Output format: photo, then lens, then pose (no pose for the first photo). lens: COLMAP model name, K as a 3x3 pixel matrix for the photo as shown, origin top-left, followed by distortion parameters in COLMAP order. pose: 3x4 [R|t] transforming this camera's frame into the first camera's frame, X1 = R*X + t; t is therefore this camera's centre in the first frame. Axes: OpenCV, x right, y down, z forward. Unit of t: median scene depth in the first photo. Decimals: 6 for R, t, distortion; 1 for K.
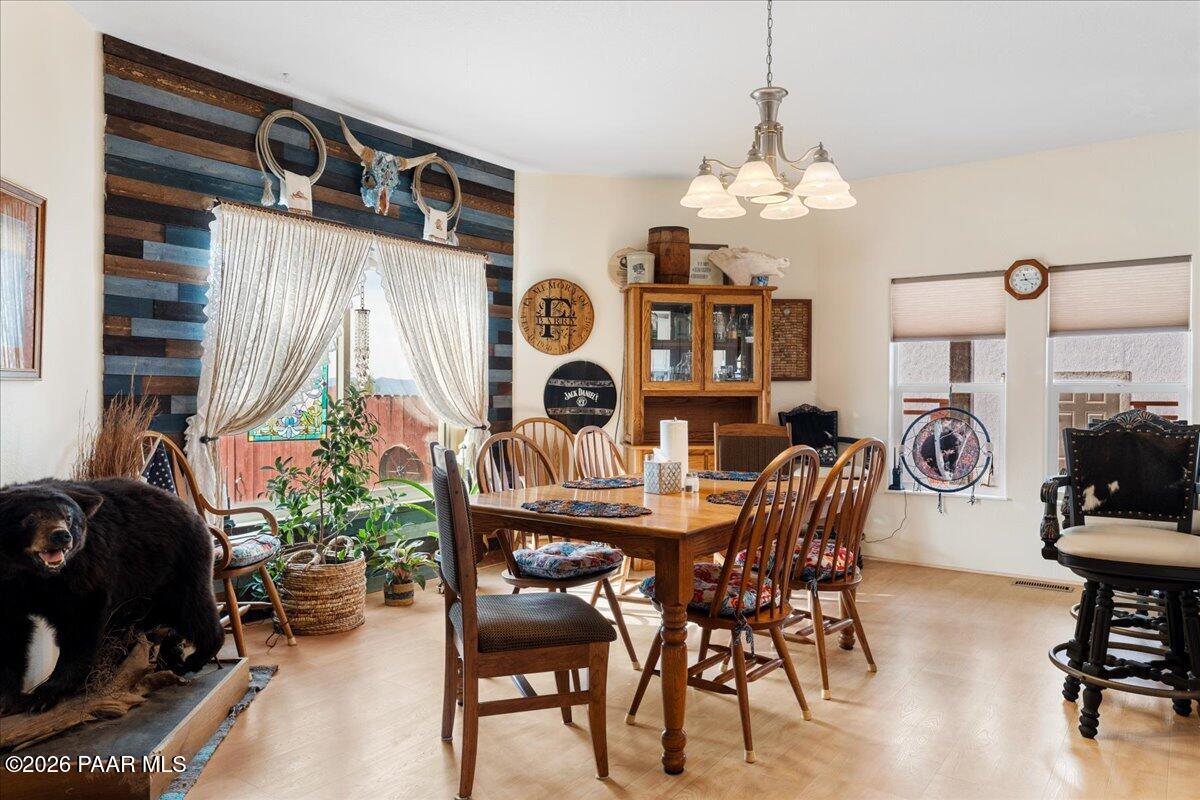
lens RADIAL K [[842.2, 0, 601.4], [0, 842.2, 404.2], [0, 0, 1]] dist [0.009990, 0.001410]
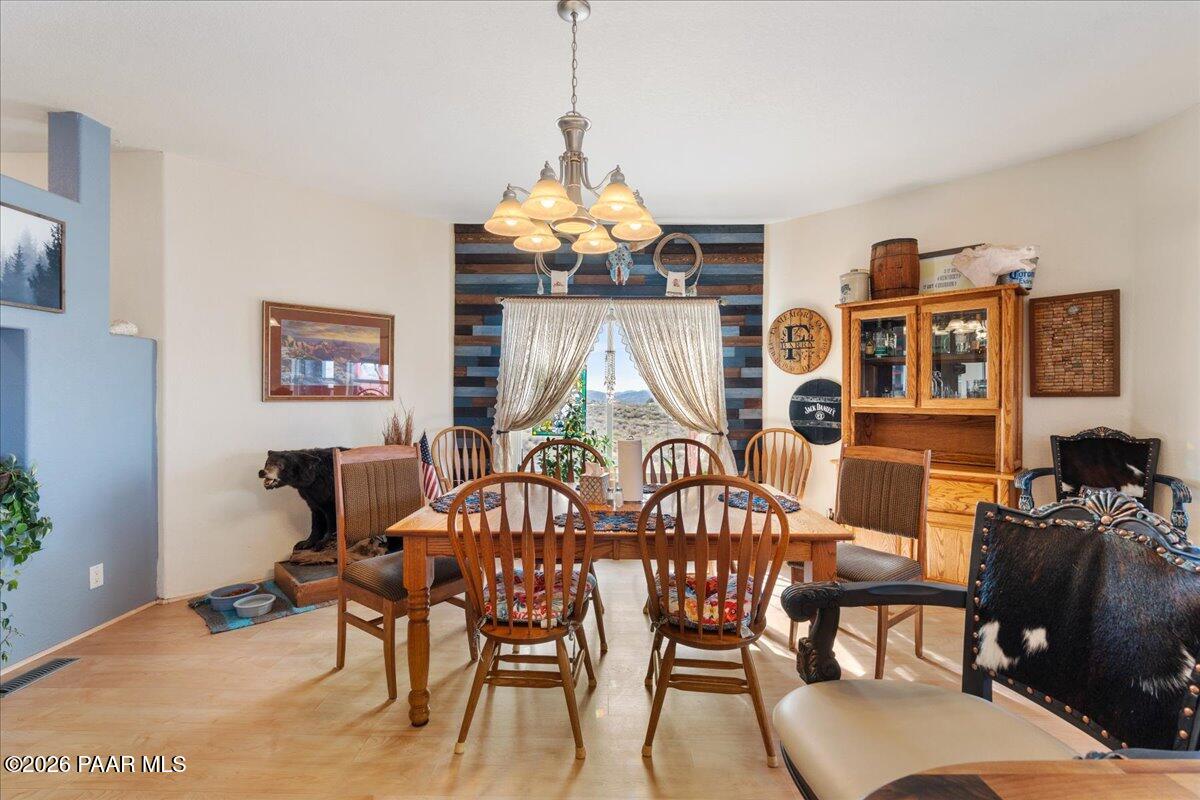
lens RADIAL K [[547.0, 0, 605.5], [0, 547.0, 402.6], [0, 0, 1]] dist [-0.000219, 0.000885]
pose [[0.564930, 0.010438, -0.825073, 0.461231], [-0.012784, 0.999911, 0.003896, -0.021677], [0.825040, 0.008346, 0.565013, 0.399183]]
